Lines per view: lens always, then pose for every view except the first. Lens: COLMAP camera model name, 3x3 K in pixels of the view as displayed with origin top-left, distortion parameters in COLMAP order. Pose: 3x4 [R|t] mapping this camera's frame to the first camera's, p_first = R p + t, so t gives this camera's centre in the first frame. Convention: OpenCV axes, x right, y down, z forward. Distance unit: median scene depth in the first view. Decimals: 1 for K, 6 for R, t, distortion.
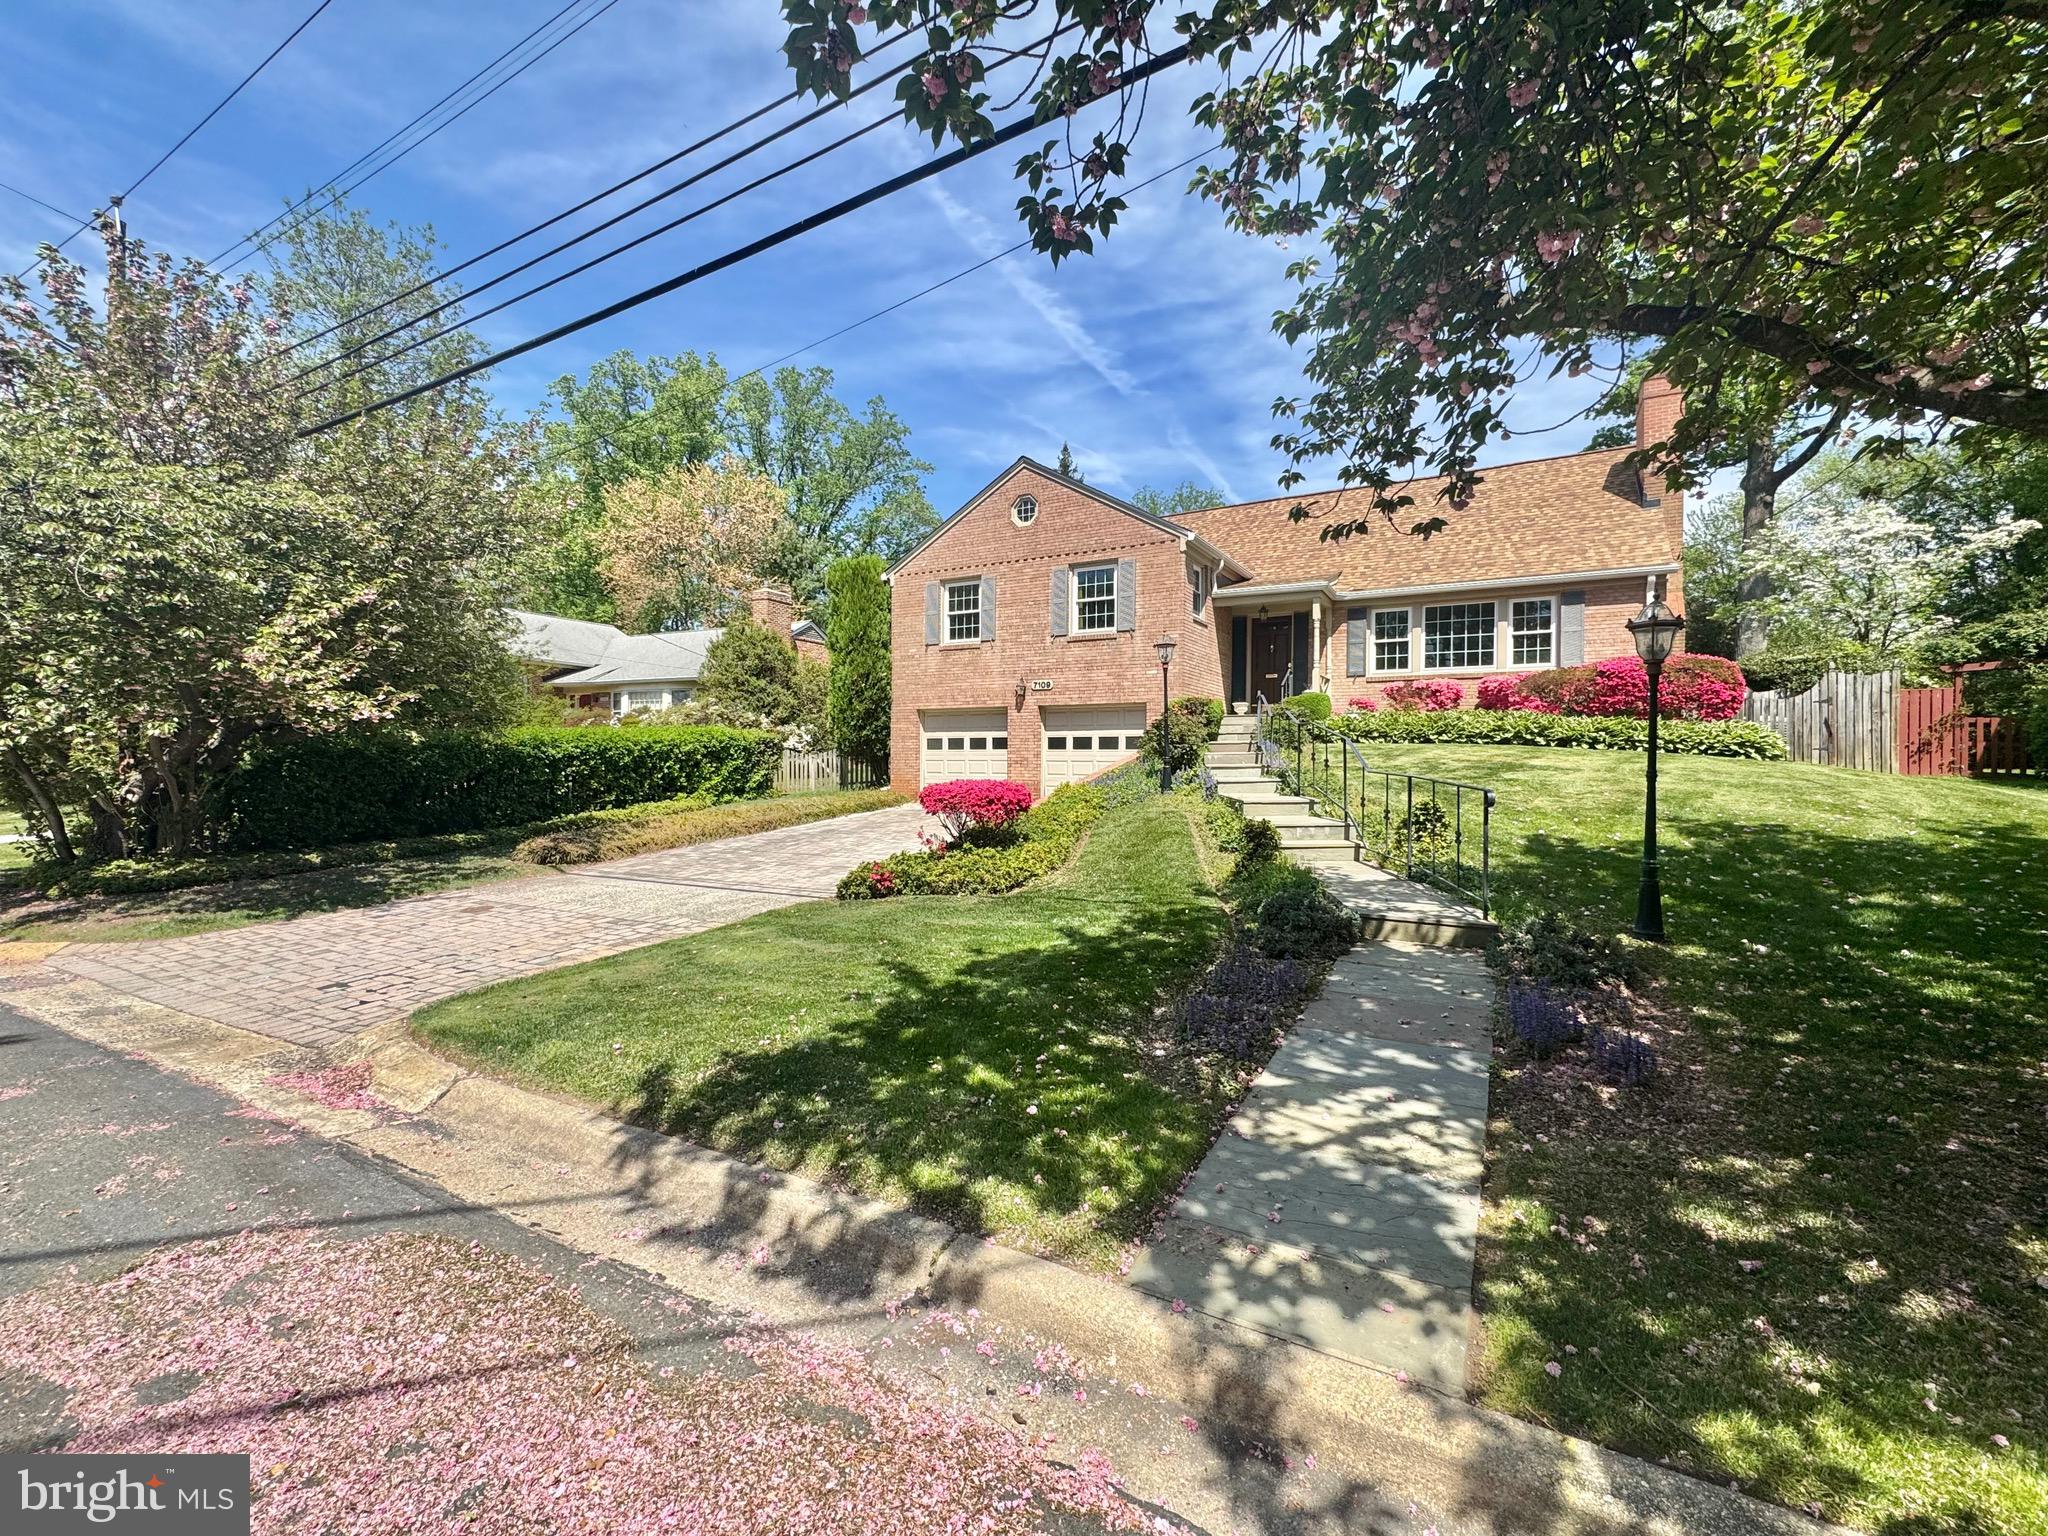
lens RADIAL K [[815.3, 0, 1024.0], [0, 815.3, 768.0], [0, 0, 1]] dist [-0.000126, -0.000682]
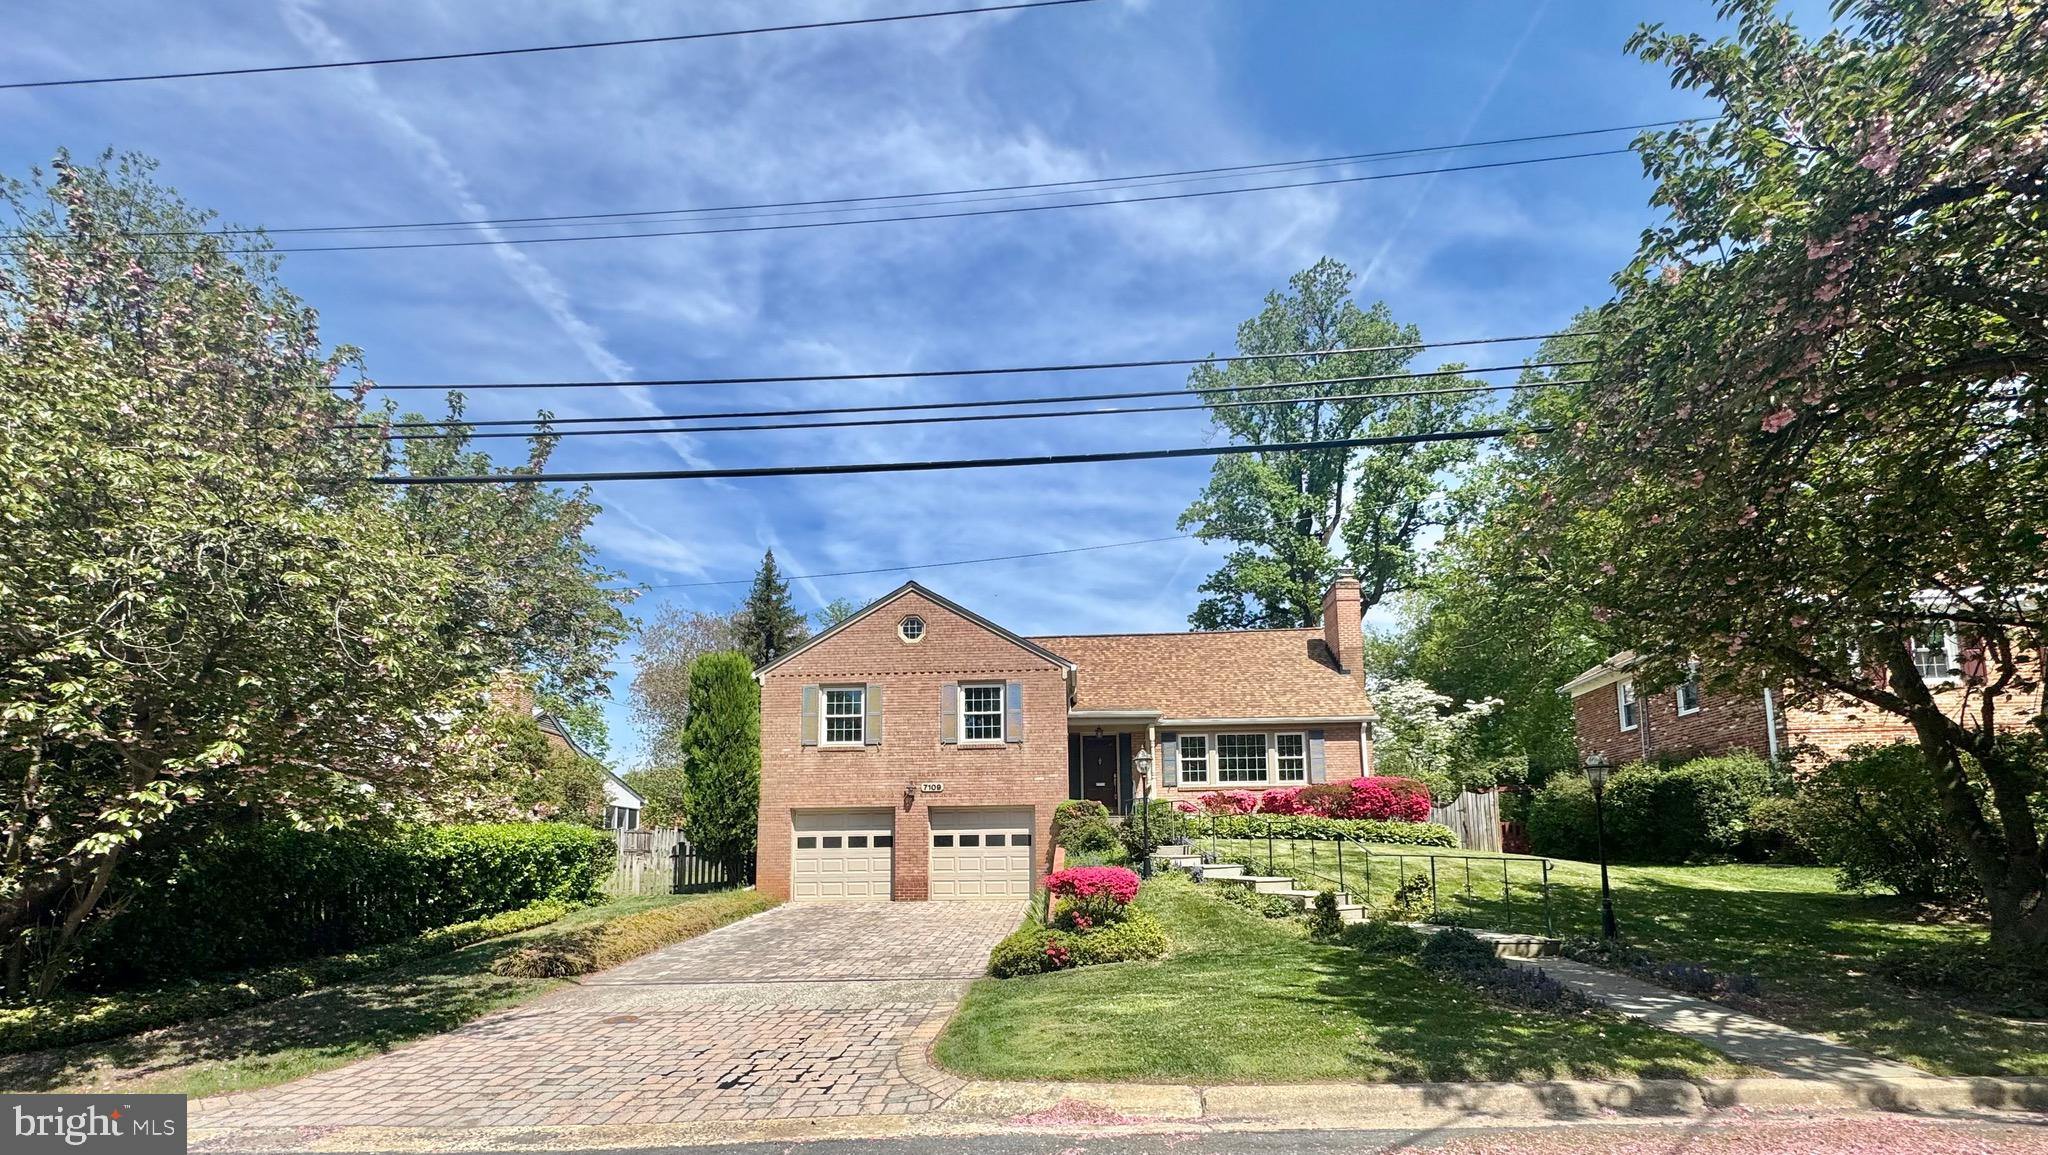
lens RADIAL K [[801.9, 0, 1022.9], [0, 801.9, 784.4], [0, 0, 1]] dist [-0.003283, -0.000251]
pose [[0.906271, 0.025036, 0.421955, -0.327259], [0.019688, 0.994661, -0.101303, 0.005118], [-0.422238, 0.100115, 0.900940, -0.015135]]
